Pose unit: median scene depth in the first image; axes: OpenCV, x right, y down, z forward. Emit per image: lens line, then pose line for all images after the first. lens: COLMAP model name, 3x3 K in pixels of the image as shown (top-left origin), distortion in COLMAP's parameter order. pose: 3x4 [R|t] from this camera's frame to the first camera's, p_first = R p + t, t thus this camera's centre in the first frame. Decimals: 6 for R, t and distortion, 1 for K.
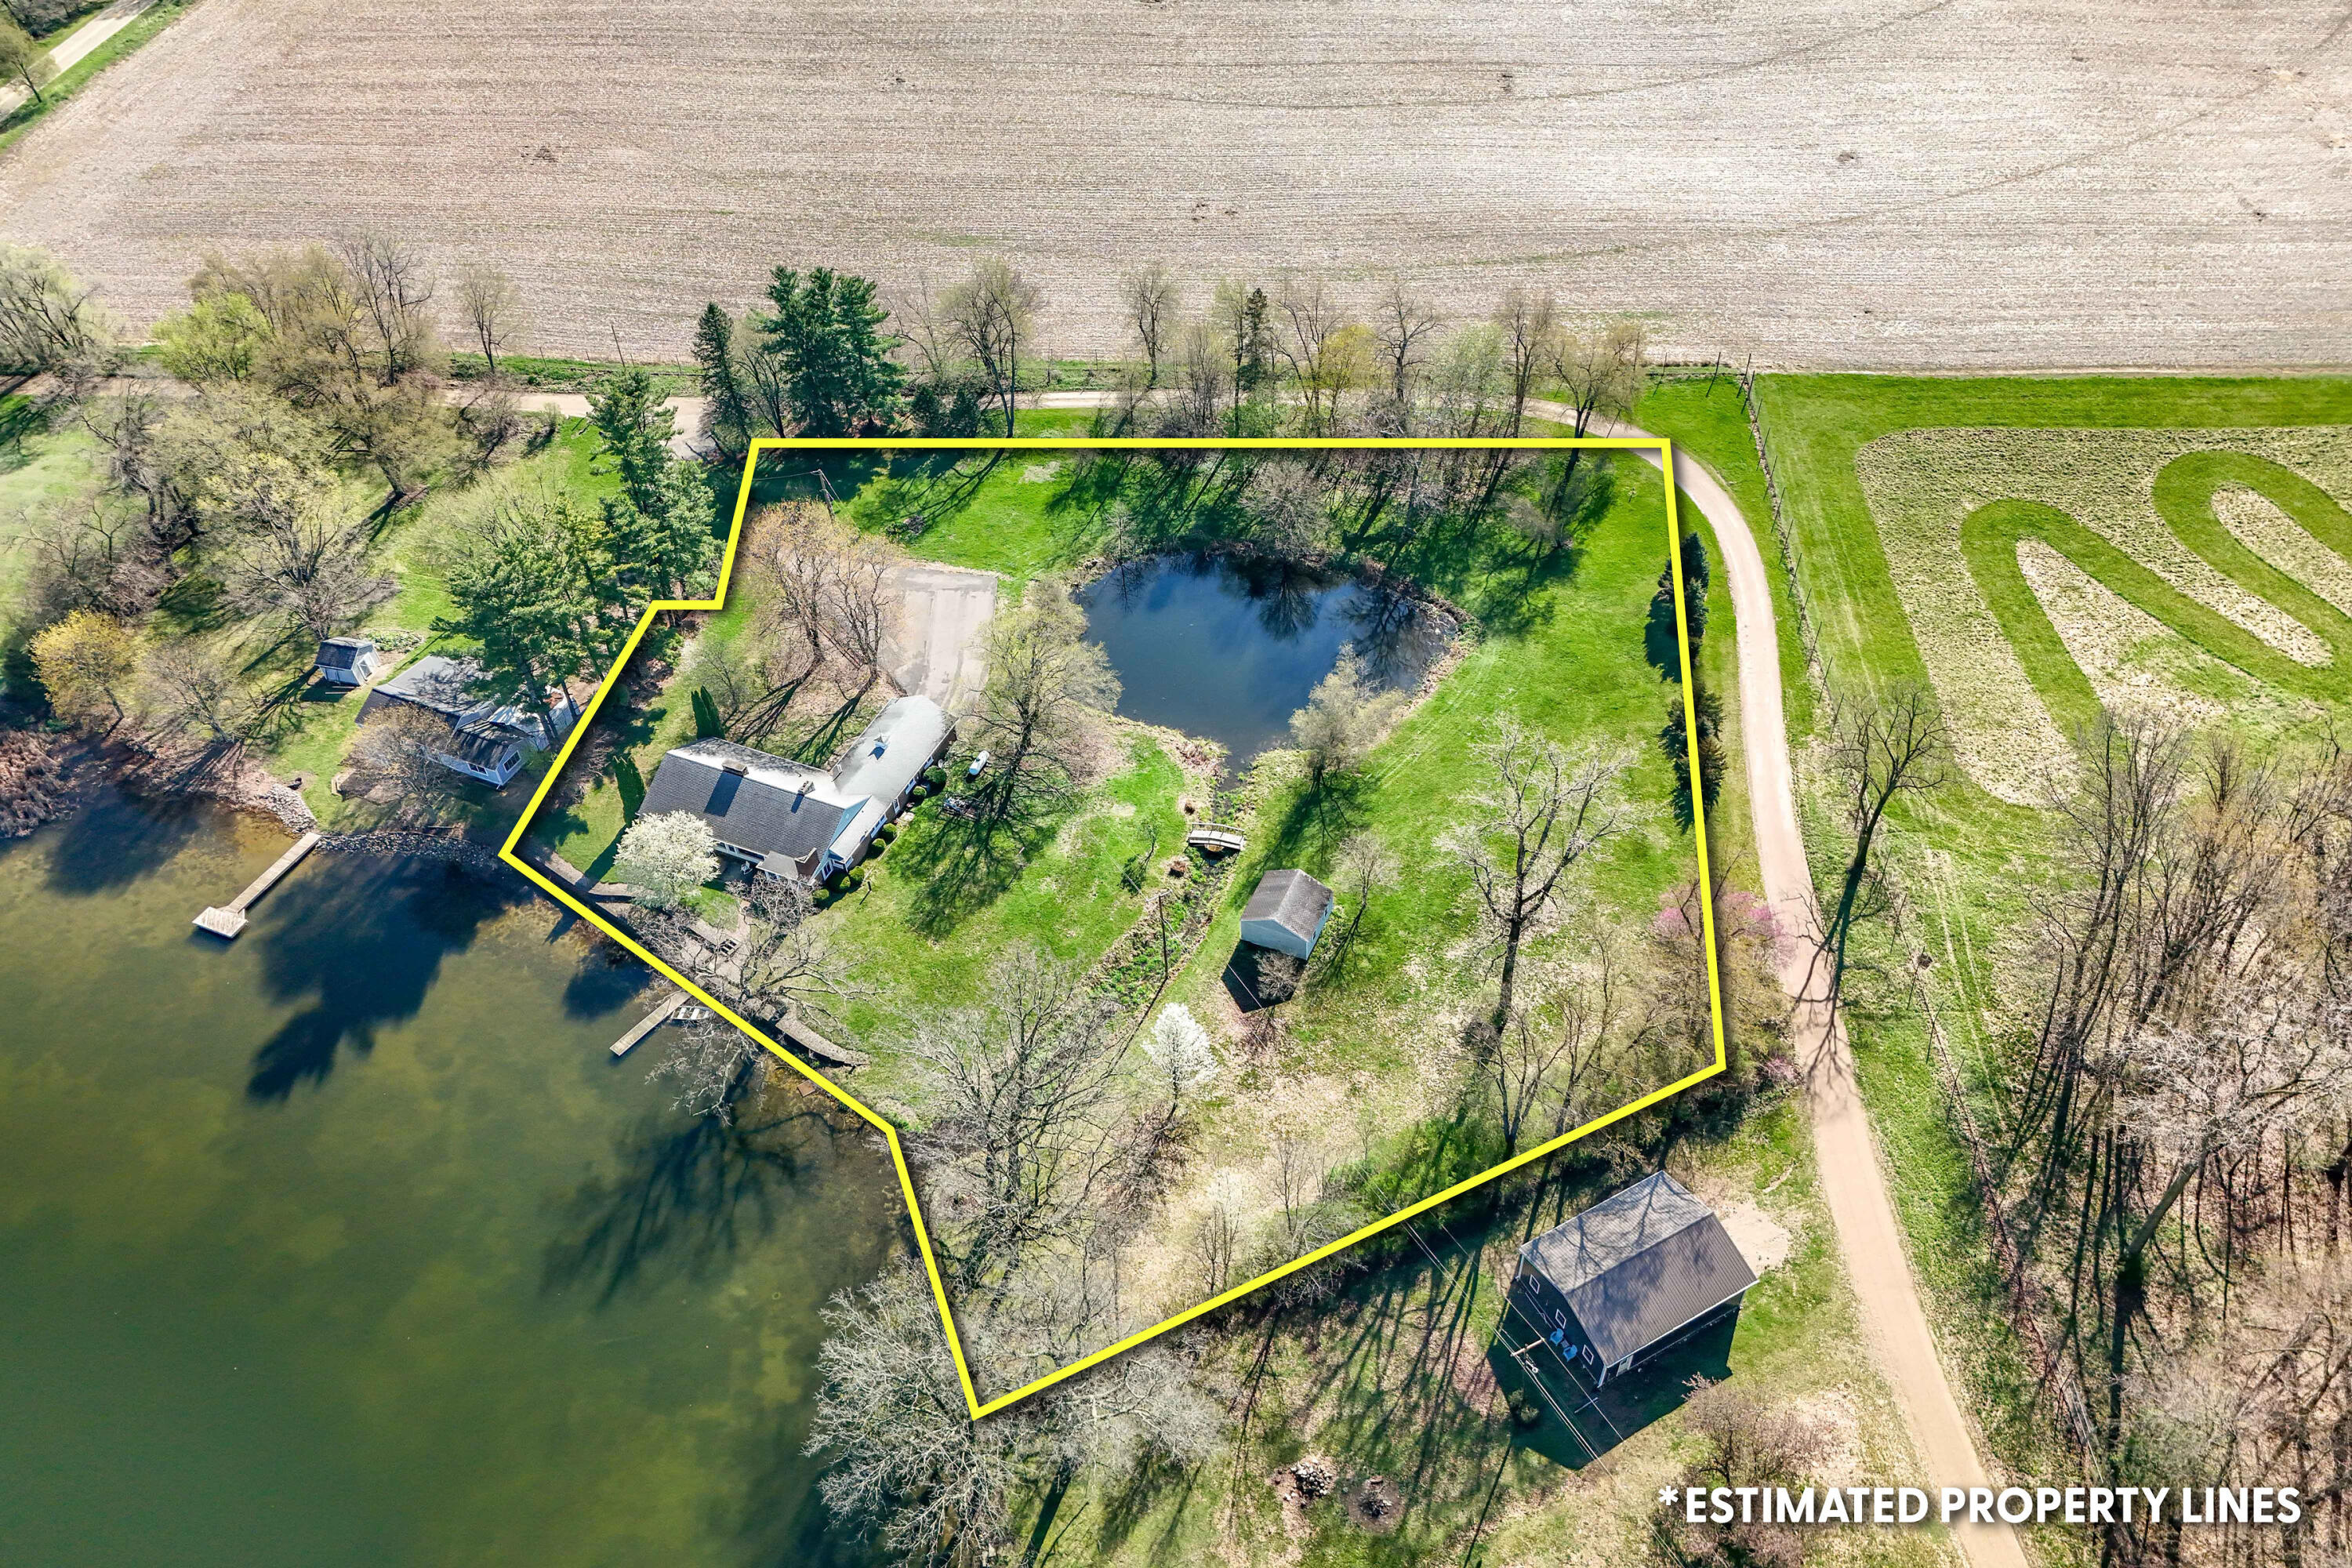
lens RADIAL K [[1734.9, 0, 1179.2], [0, 1734.9, 779.2], [0, 0, 1]] dist [0.076933, -0.057015]
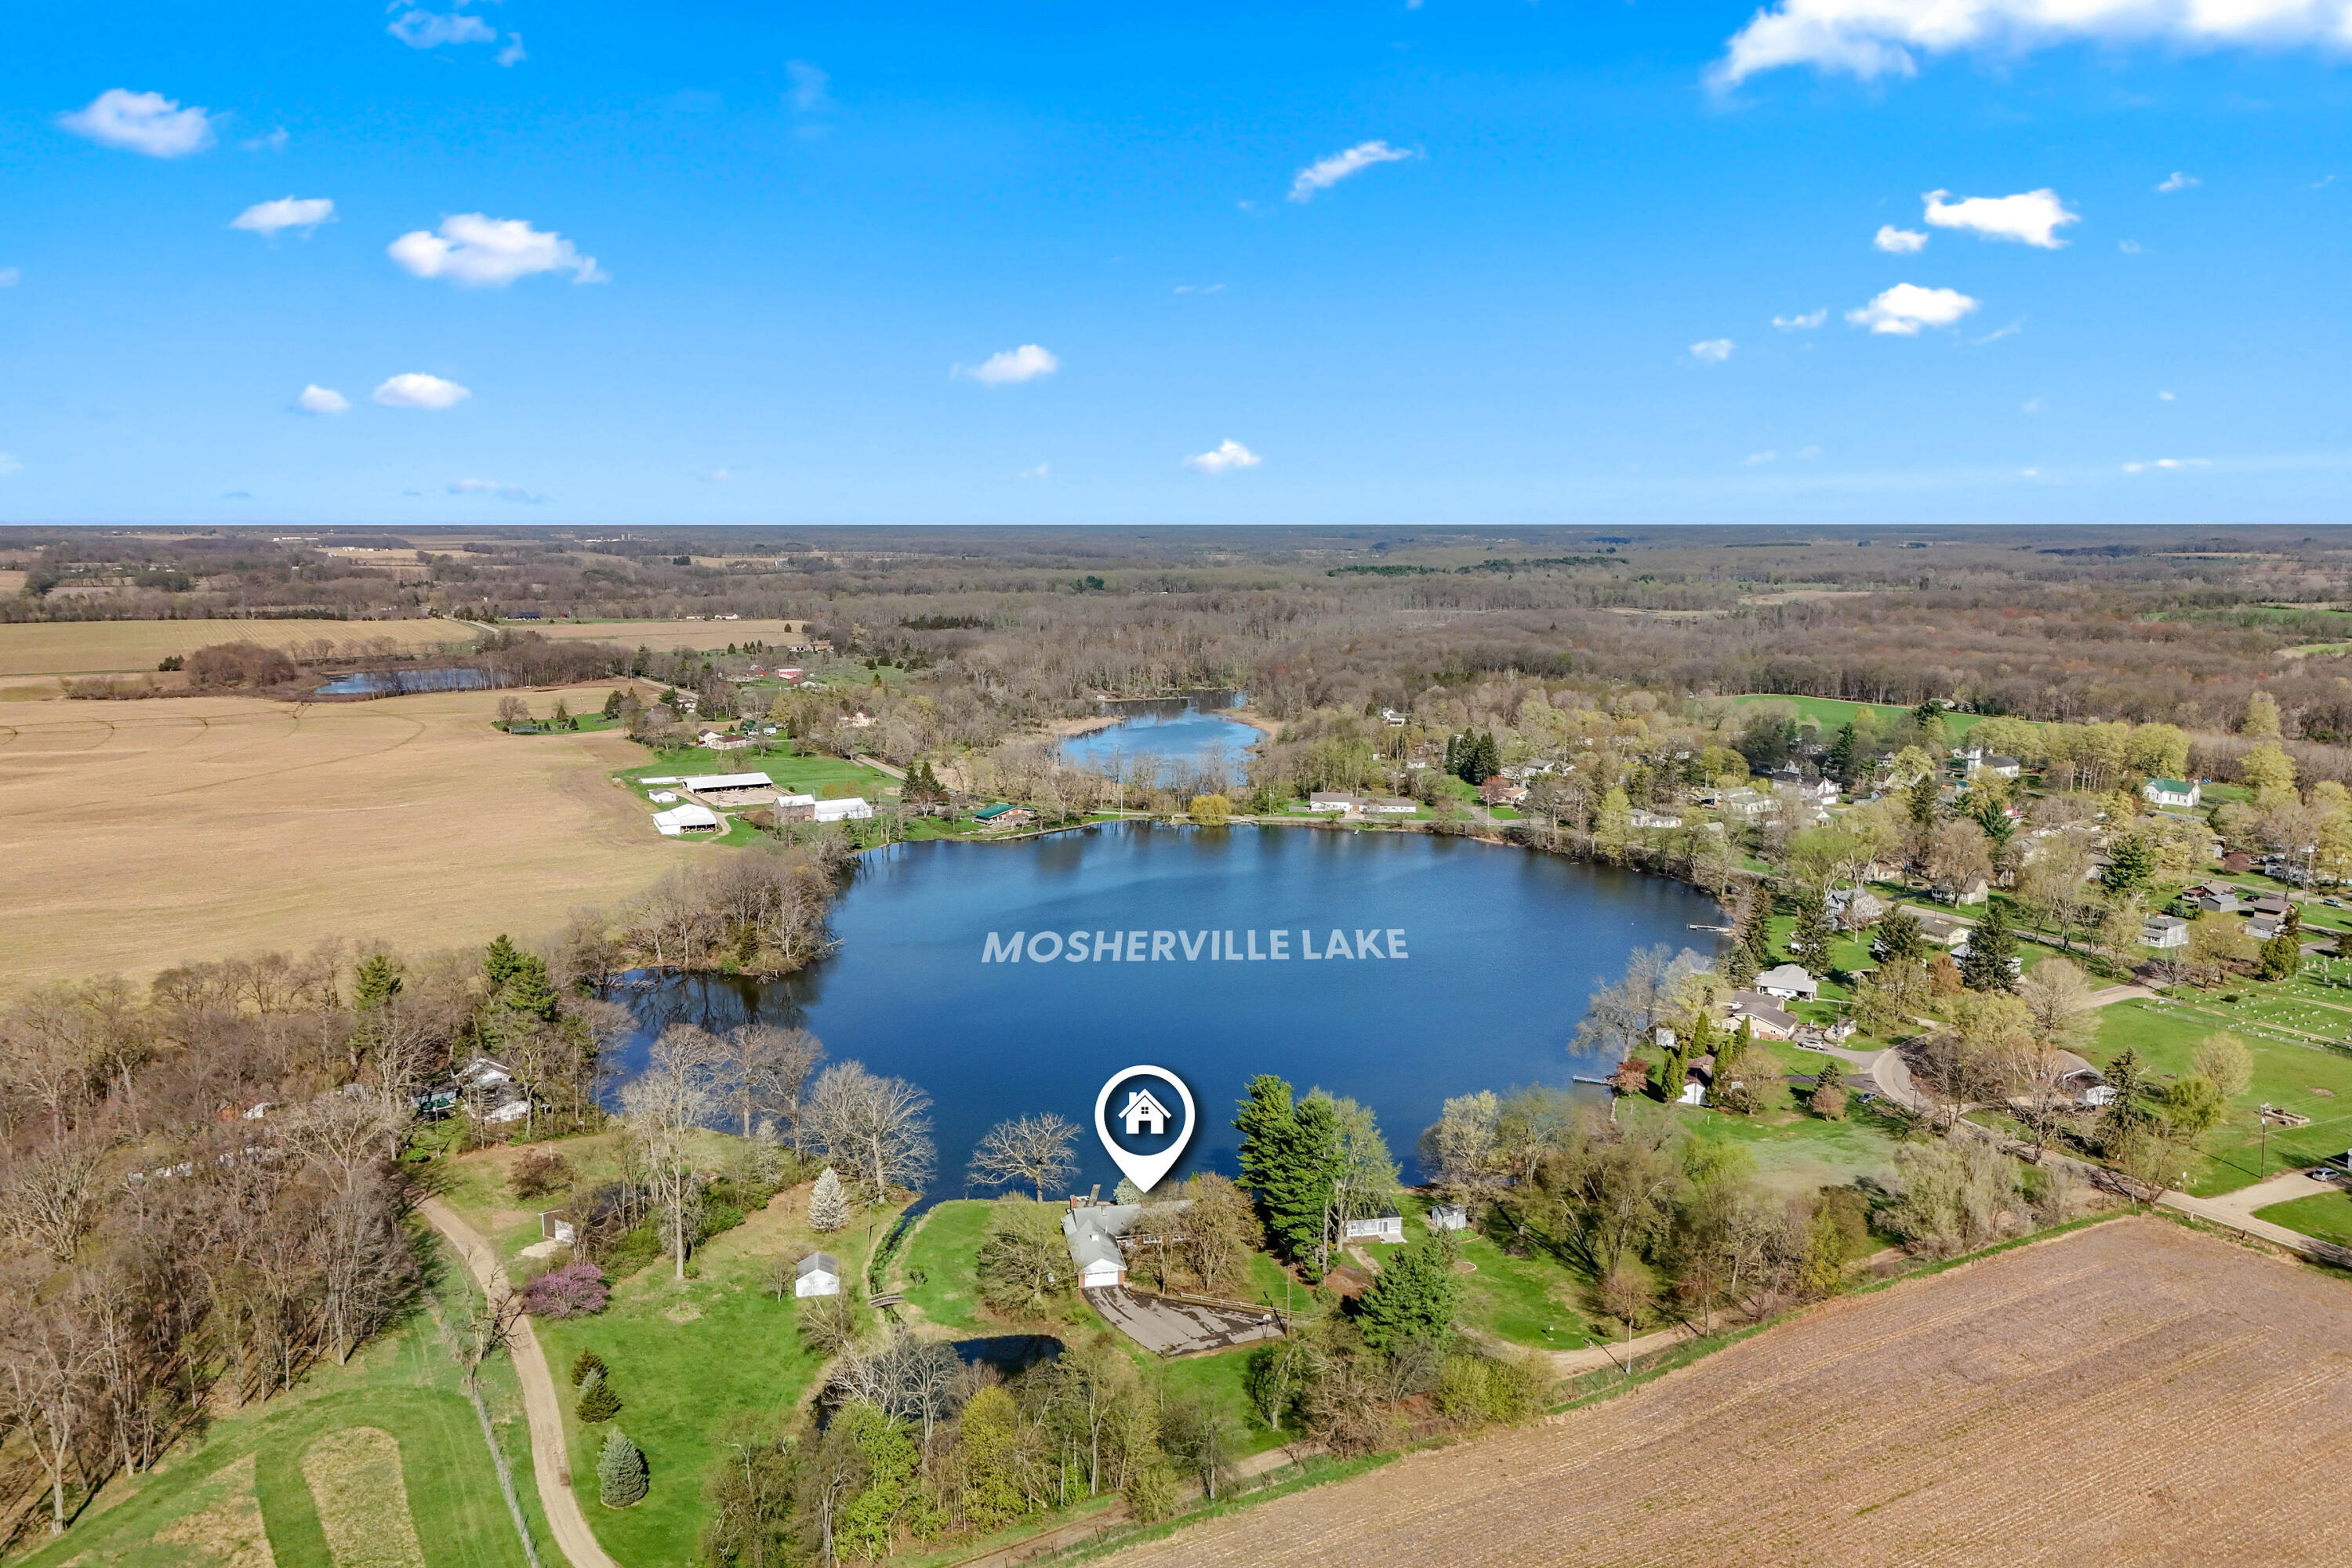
lens RADIAL K [[1759.1, 0, 1185.8], [0, 1759.1, 774.2], [0, 0, 1]] dist [0.073390, -0.063917]
pose [[-0.818413, 0.118166, -0.562350, 0.642196], [-0.385821, 0.612236, 0.690152, -1.465491], [0.425843, 0.781795, -0.455471, 1.443439]]
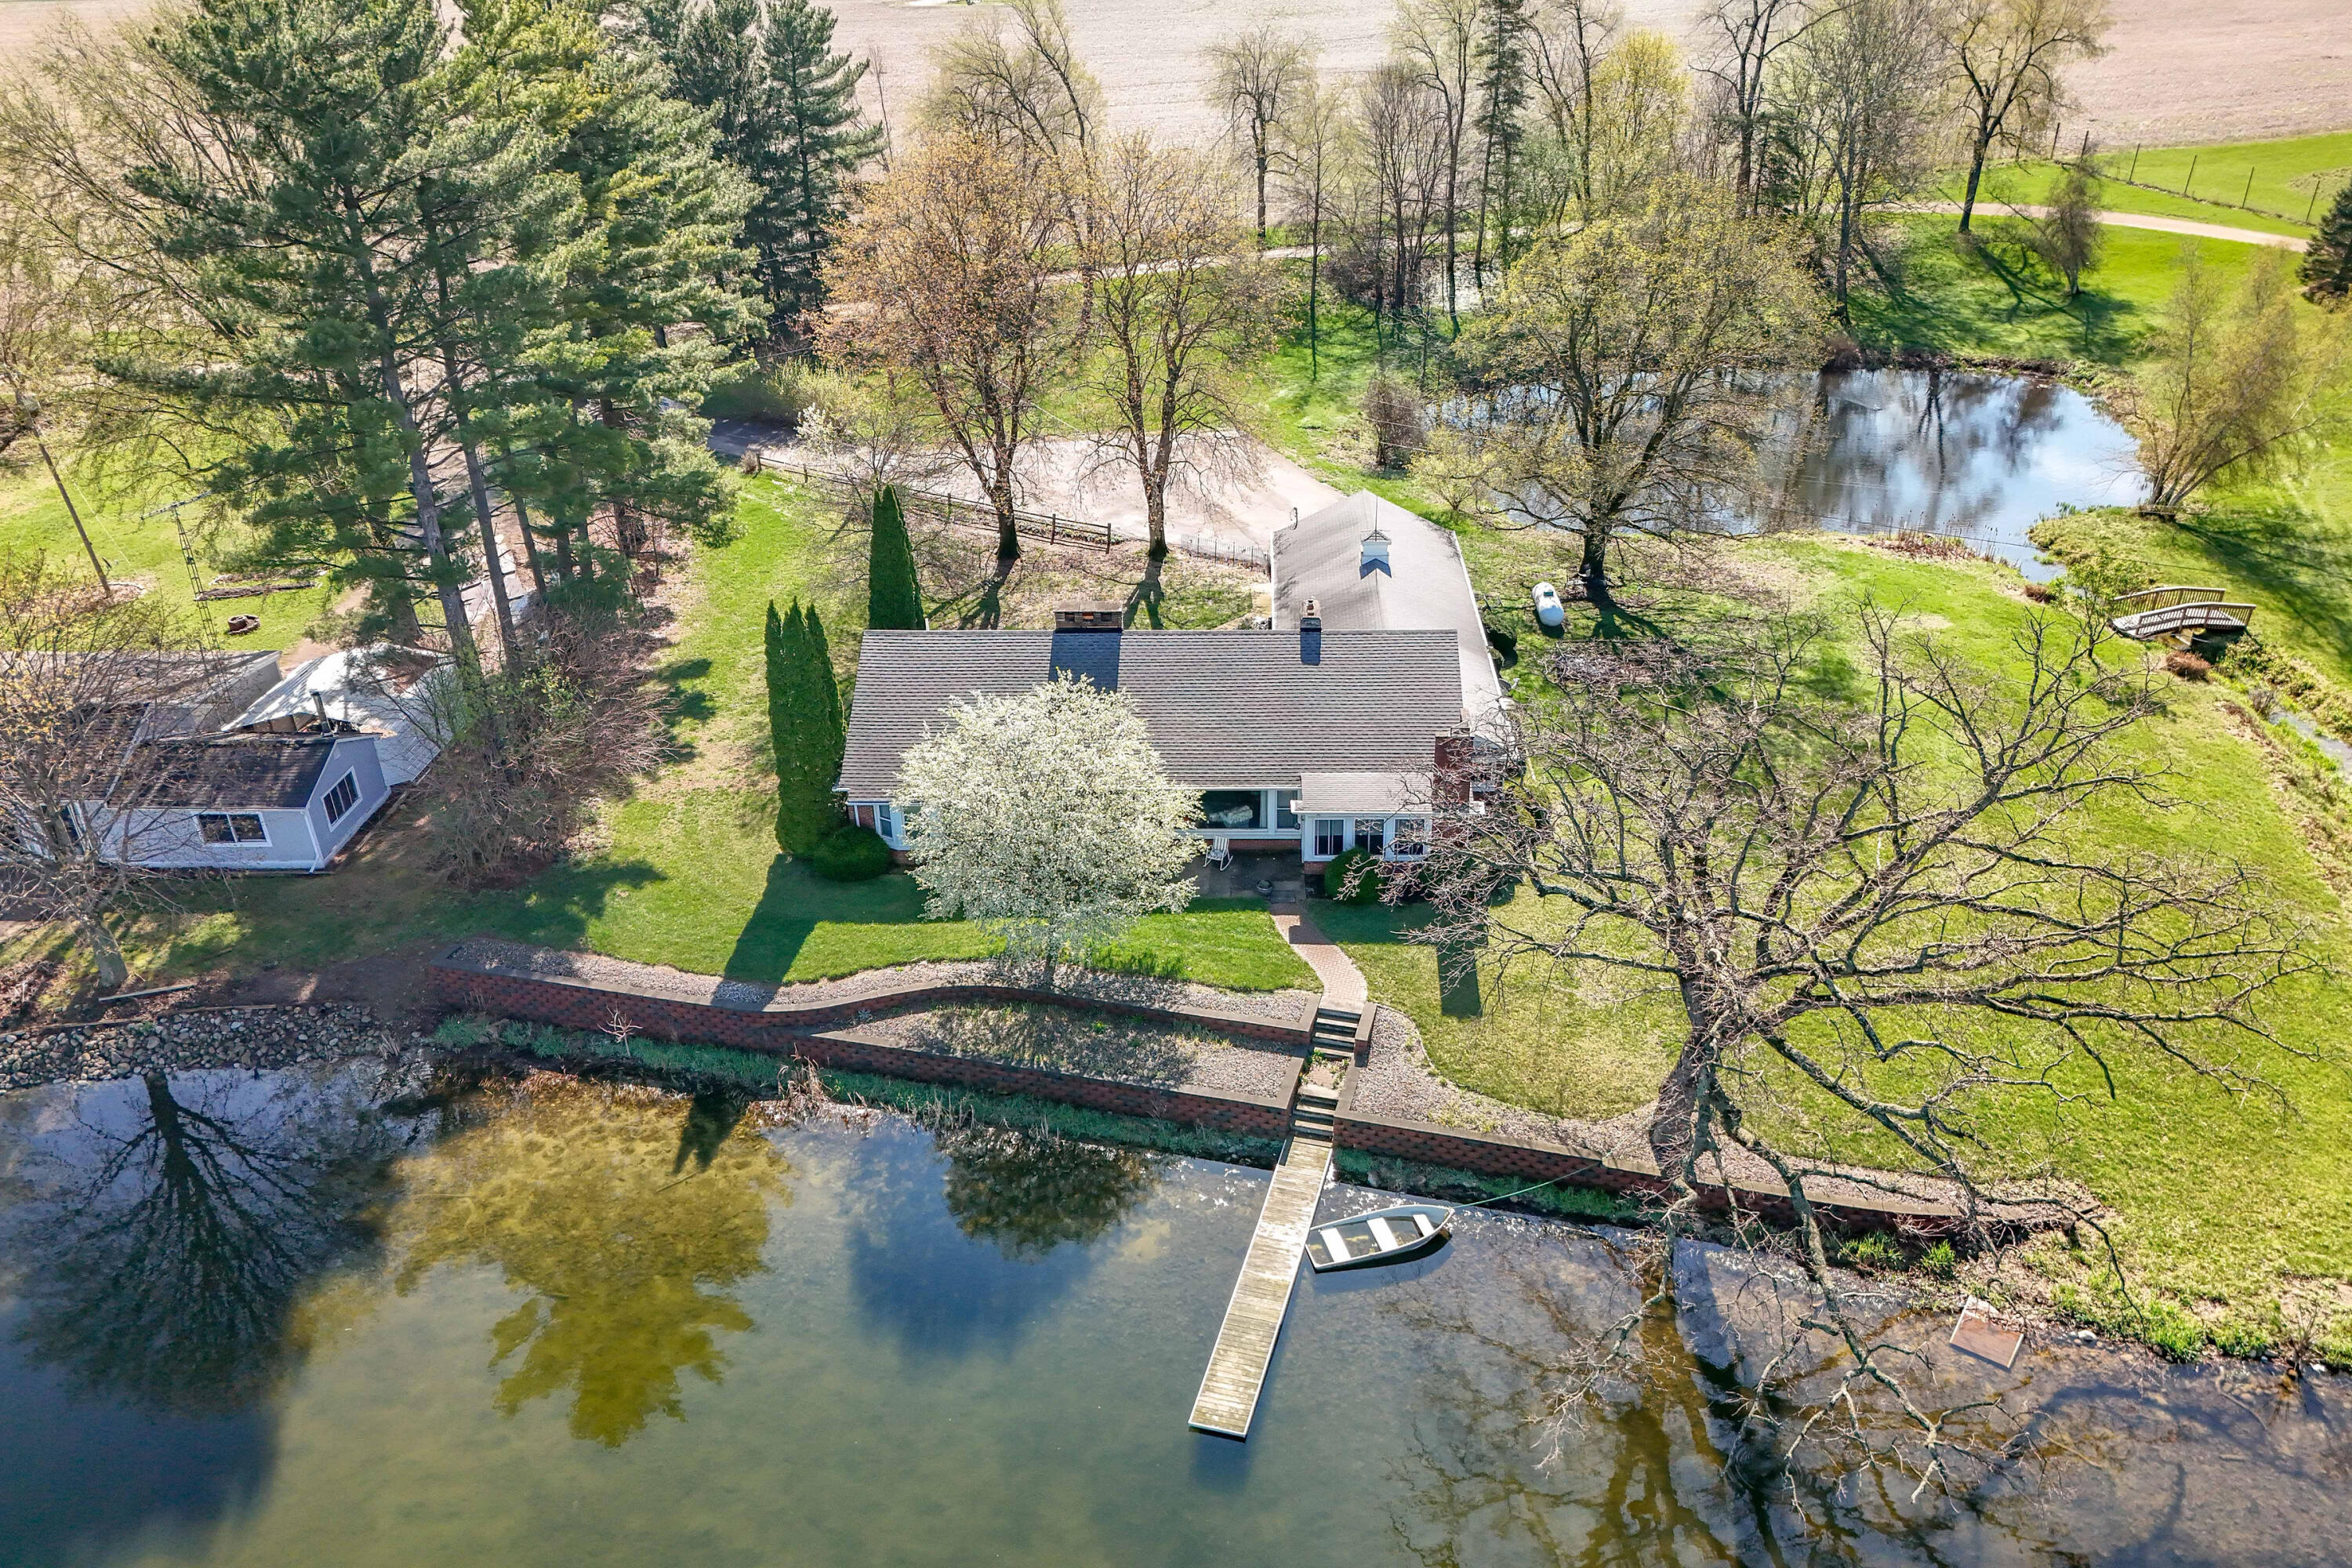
lens RADIAL K [[1734.9, 0, 1179.2], [0, 1734.9, 779.2], [0, 0, 1]] dist [0.076933, -0.057015]
pose [[0.925232, -0.165103, 0.341595, -0.353698], [0.260257, 0.931316, -0.254788, 0.117103], [-0.276067, 0.324640, 0.904652, 0.661480]]
